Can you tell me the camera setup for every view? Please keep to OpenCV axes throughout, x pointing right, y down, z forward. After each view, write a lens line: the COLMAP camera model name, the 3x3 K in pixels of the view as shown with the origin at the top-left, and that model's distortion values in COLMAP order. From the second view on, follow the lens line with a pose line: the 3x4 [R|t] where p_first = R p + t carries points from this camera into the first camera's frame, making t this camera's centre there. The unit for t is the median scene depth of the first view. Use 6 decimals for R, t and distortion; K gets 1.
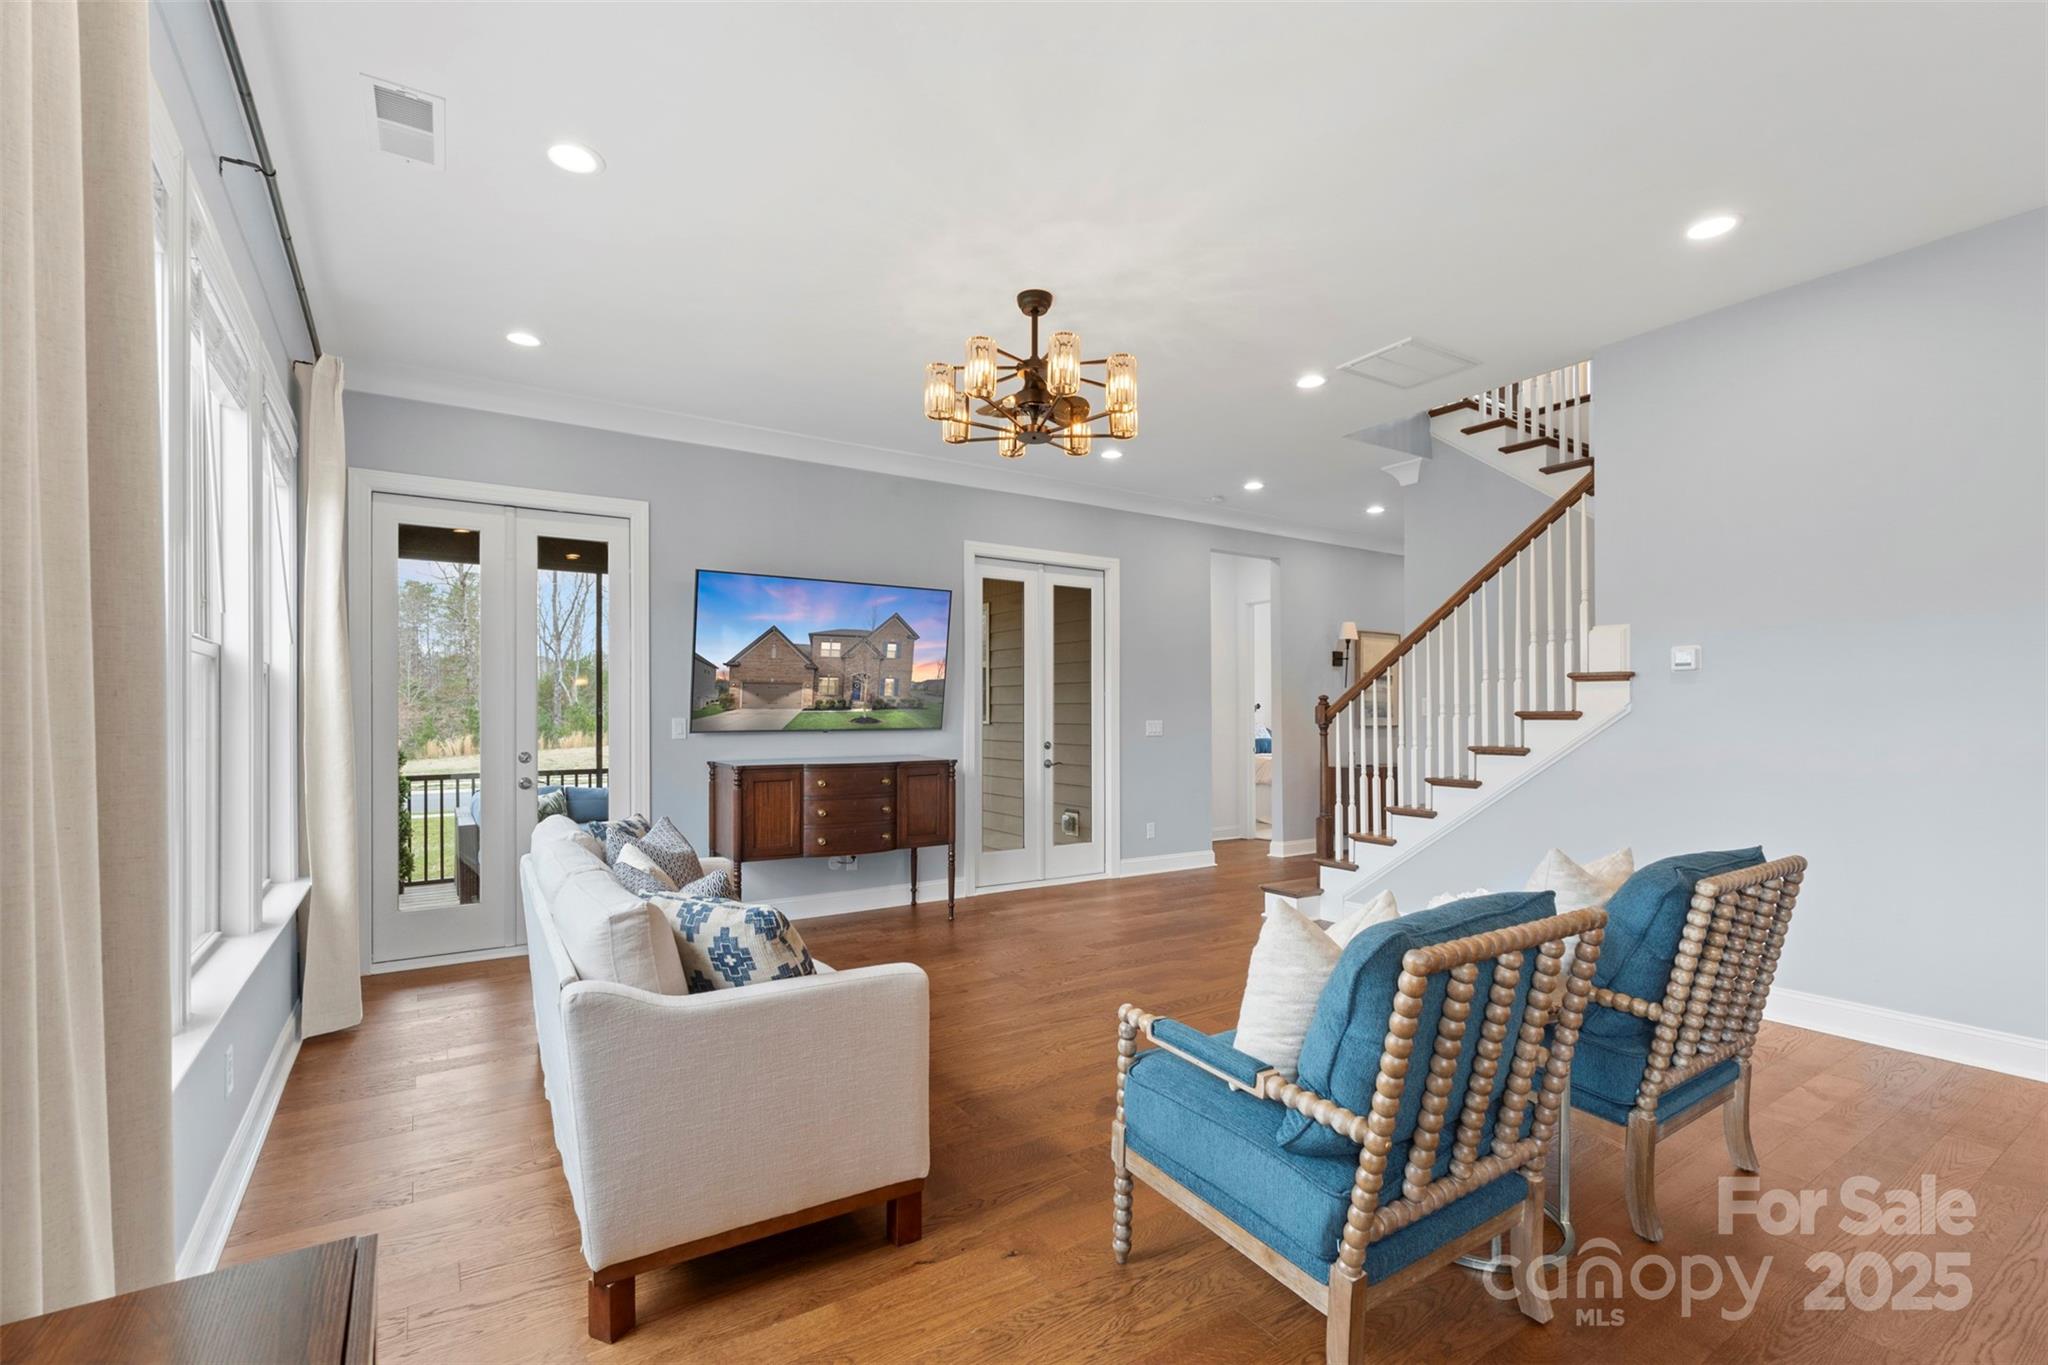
lens RADIAL K [[909.9, 0, 1030.2], [0, 909.9, 697.6], [0, 0, 1]] dist [-0.000871, -0.000360]
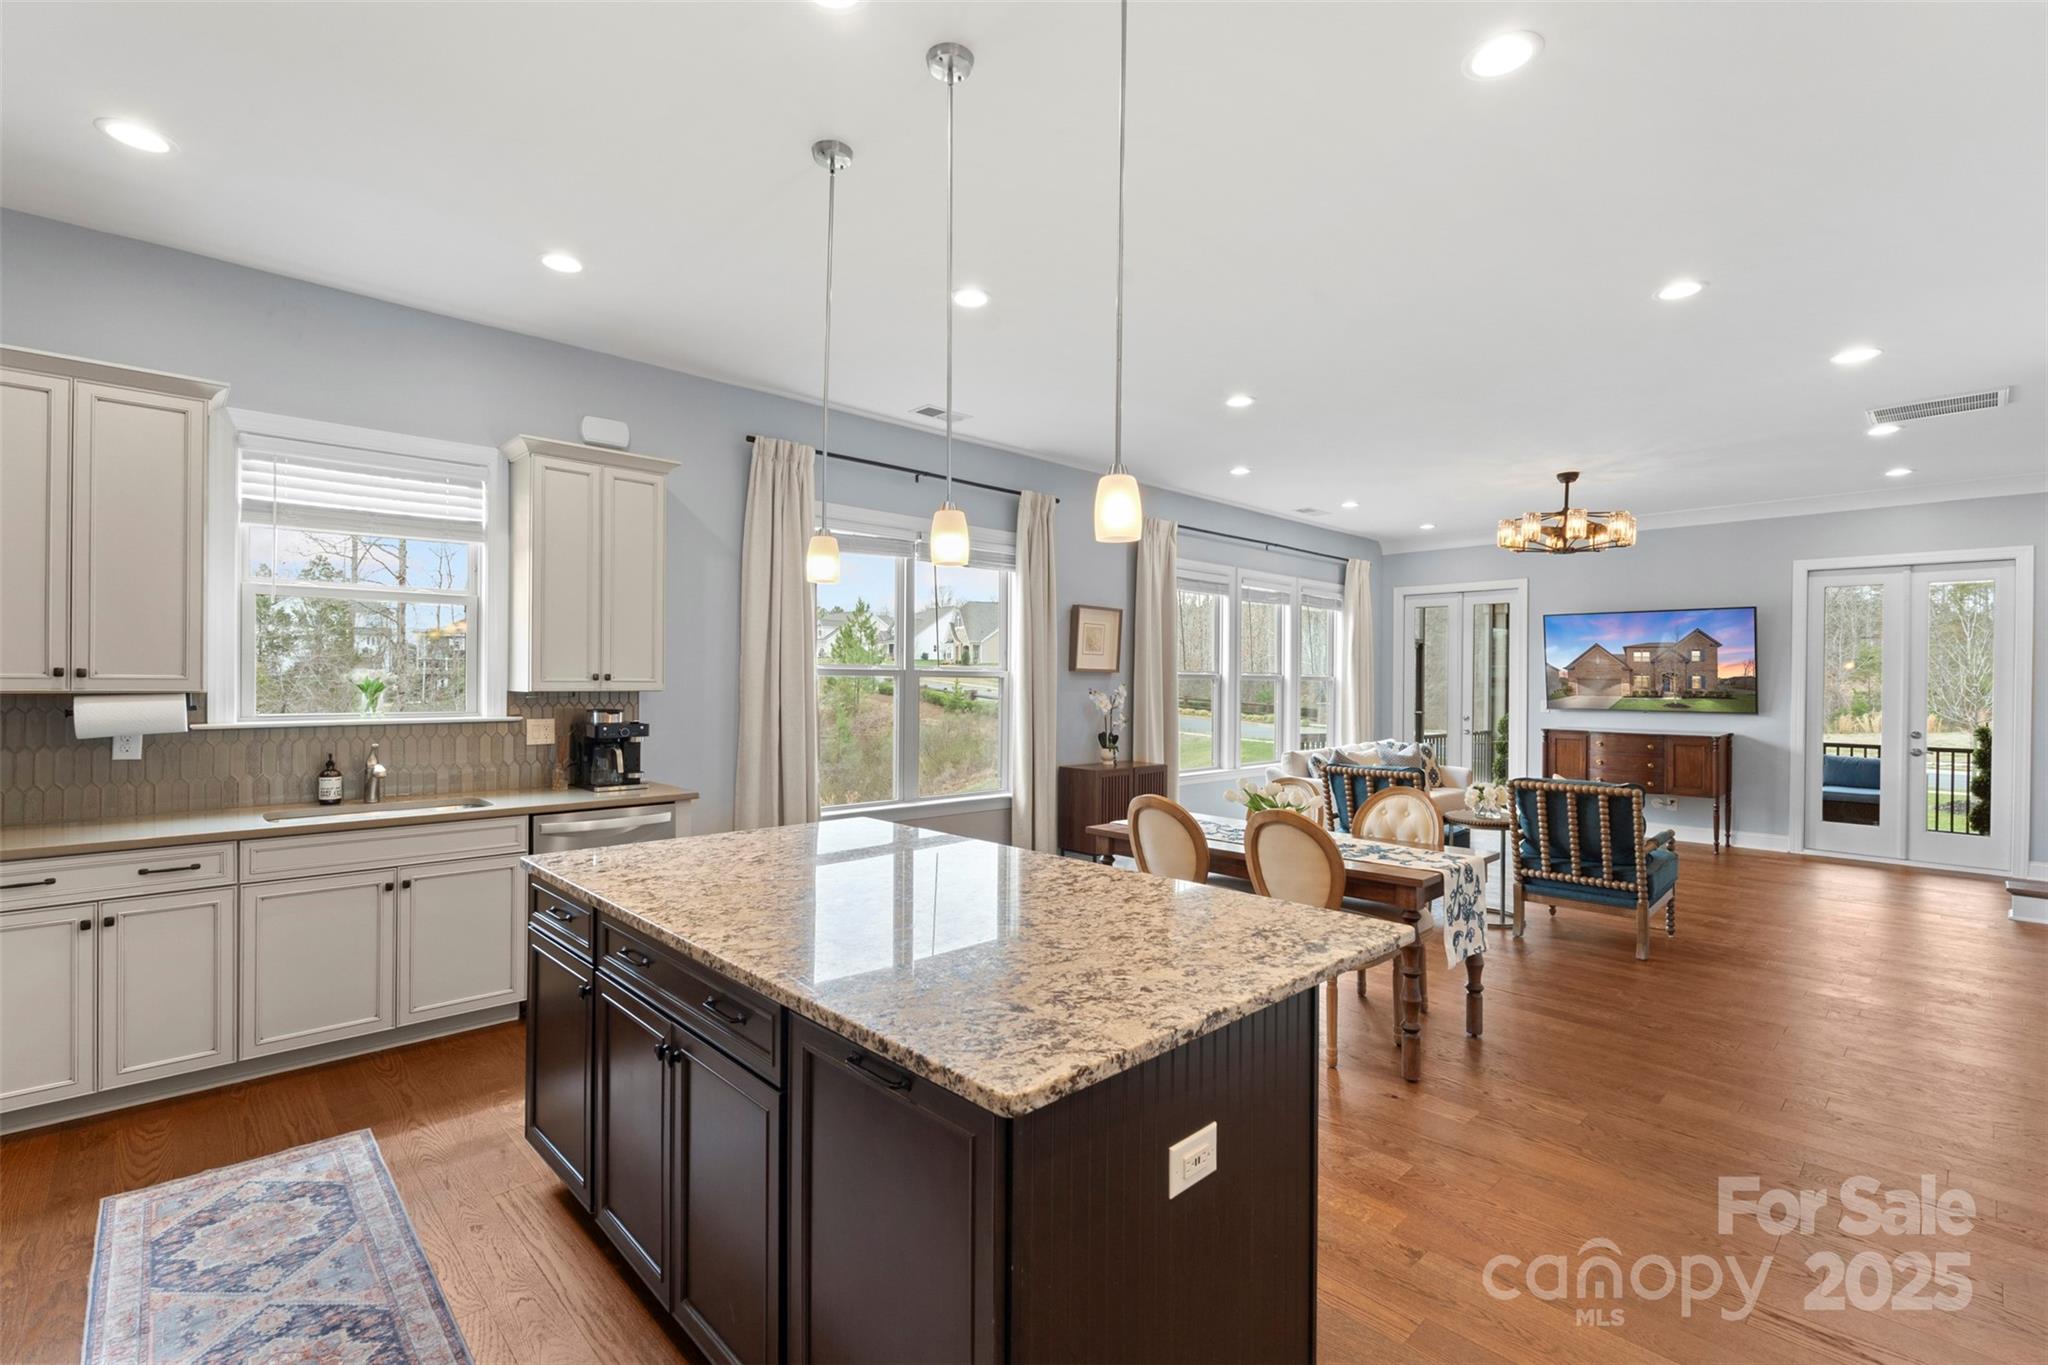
lens RADIAL K [[917.4, 0, 1027.4], [0, 917.4, 682.3], [0, 0, 1]] dist [-0.002453, -0.000275]
pose [[0.177039, 0.007570, -0.984175, 1.092520], [0.008490, 0.999921, 0.009219, -0.034954], [0.984167, -0.009988, 0.176961, -0.257818]]
